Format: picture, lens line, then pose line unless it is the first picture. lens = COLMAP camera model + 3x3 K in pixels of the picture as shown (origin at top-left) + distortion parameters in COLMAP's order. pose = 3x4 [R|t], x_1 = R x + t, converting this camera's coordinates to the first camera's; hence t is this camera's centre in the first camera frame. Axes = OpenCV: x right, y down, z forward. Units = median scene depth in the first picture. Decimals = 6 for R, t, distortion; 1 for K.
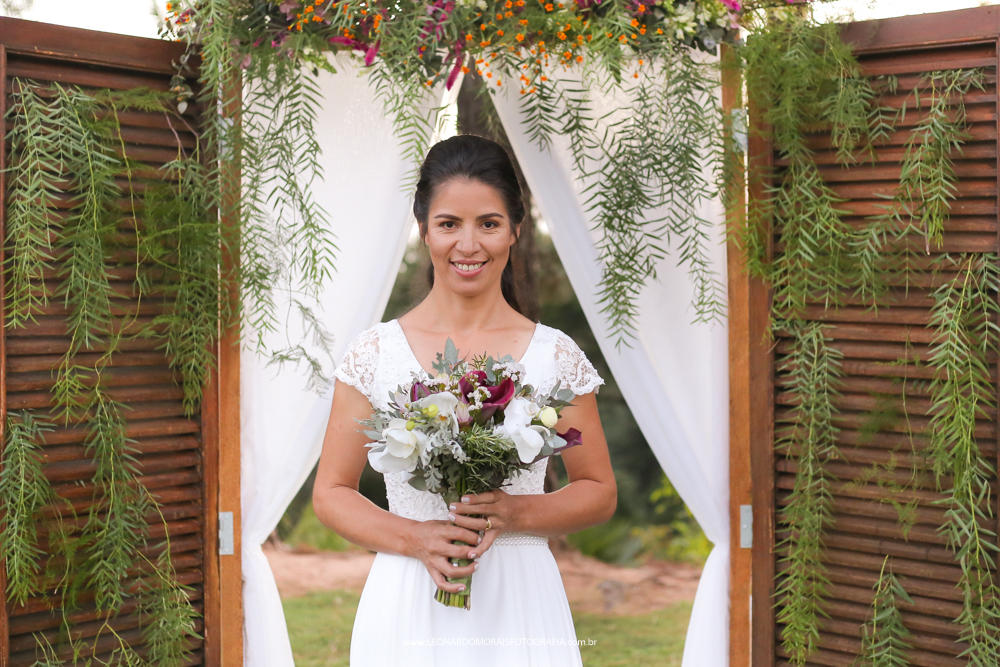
lens RADIAL K [[1506.6, 0, 494.9], [0, 1506.6, 287.8], [0, 0, 1]] dist [-0.016670, -0.138749]
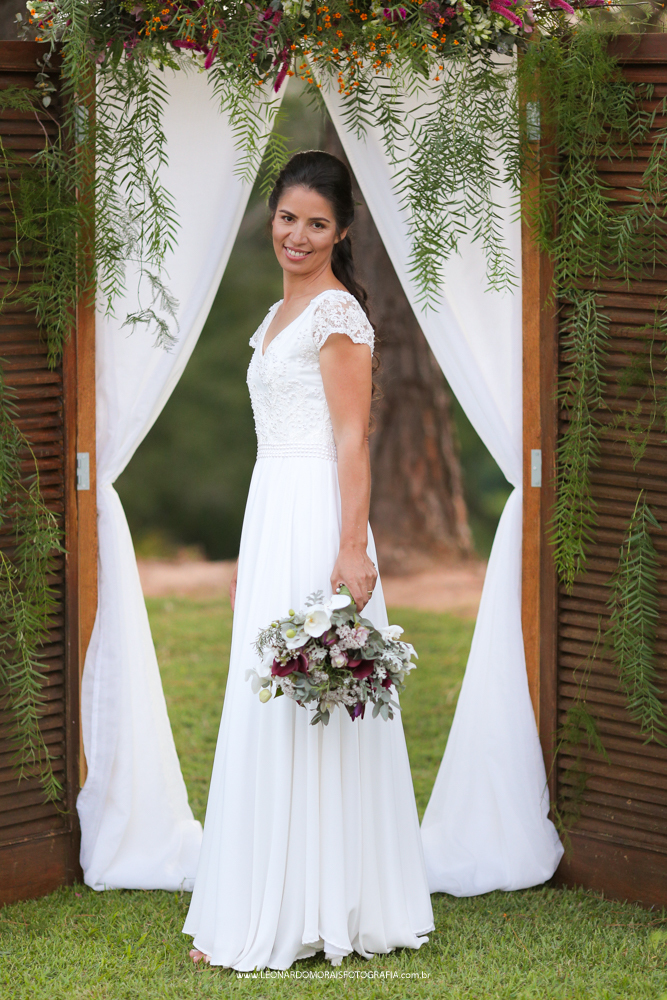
lens RADIAL K [[3793.5, 0, 333.5], [0, 3793.5, 500.0], [0, 0, 1]] dist [0.058741, -0.820073]
pose [[0.998827, 0.009028, -0.047576, 0.155690], [-0.003881, 0.994230, 0.107201, -0.130940], [0.048269, -0.106890, 0.993098, -1.943675]]
